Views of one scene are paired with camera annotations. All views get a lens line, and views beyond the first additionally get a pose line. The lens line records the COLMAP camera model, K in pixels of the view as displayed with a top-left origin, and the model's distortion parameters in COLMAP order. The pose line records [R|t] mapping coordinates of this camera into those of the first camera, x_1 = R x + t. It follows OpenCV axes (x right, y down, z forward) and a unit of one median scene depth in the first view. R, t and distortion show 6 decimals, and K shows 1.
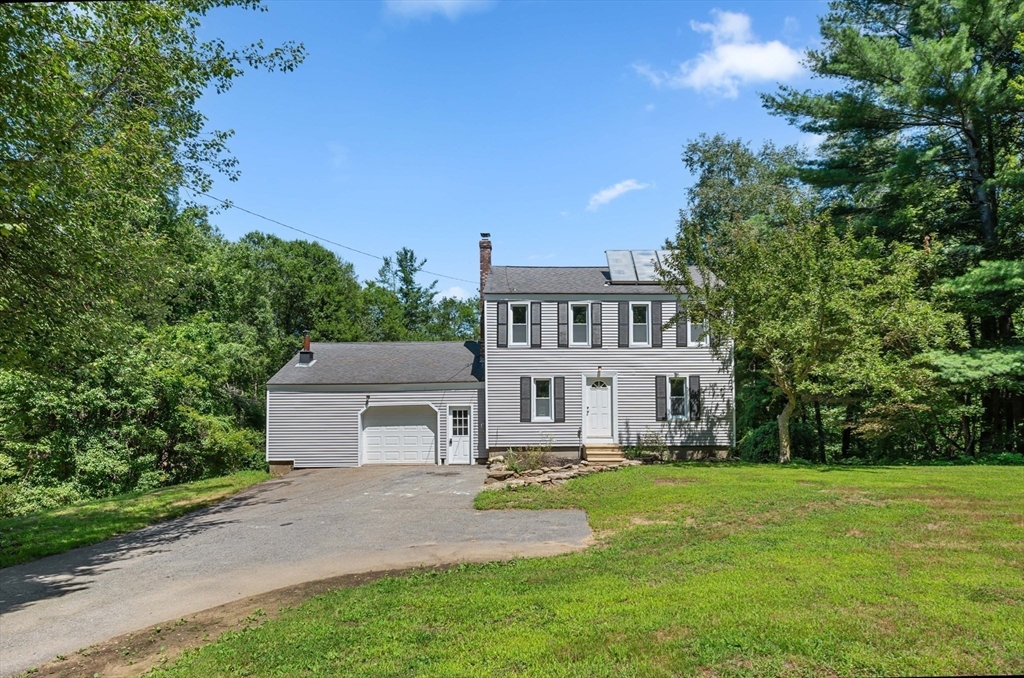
lens RADIAL K [[474.6, 0, 511.9], [0, 474.6, 384.8], [0, 0, 1]] dist [-0.001358, -0.000305]
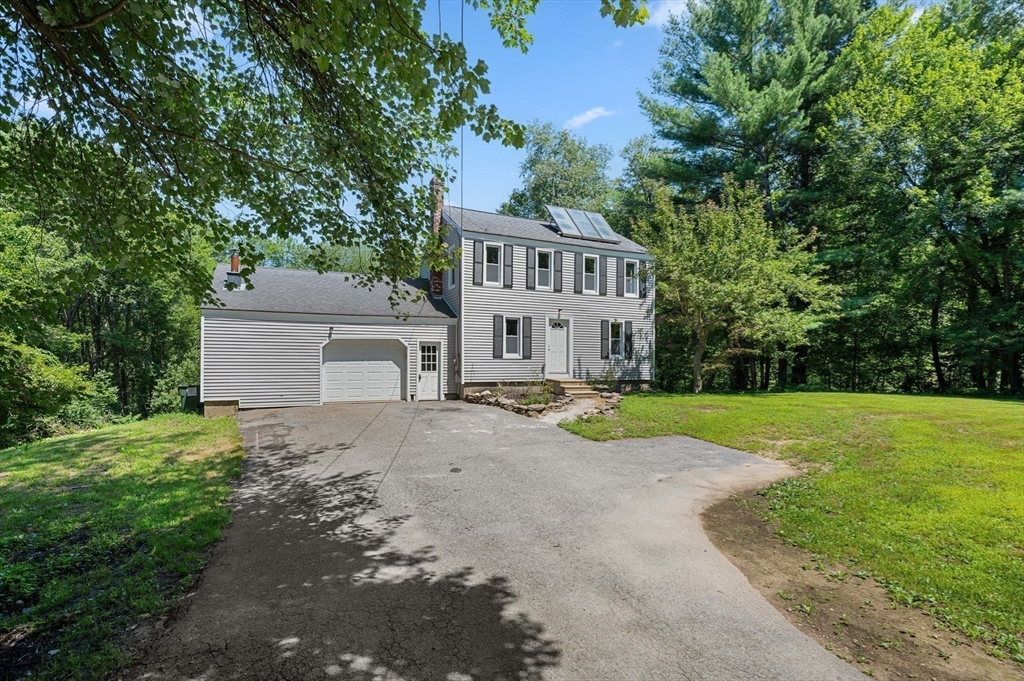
lens RADIAL K [[429.5, 0, 512.0], [0, 429.5, 340.5], [0, 0, 1]] dist [-0.000742, 0.000082]
pose [[0.928135, 0.028407, 0.371158, -0.287210], [-0.039236, 0.998995, 0.021658, 0.016633], [-0.370170, -0.034664, 0.928317, 0.106876]]
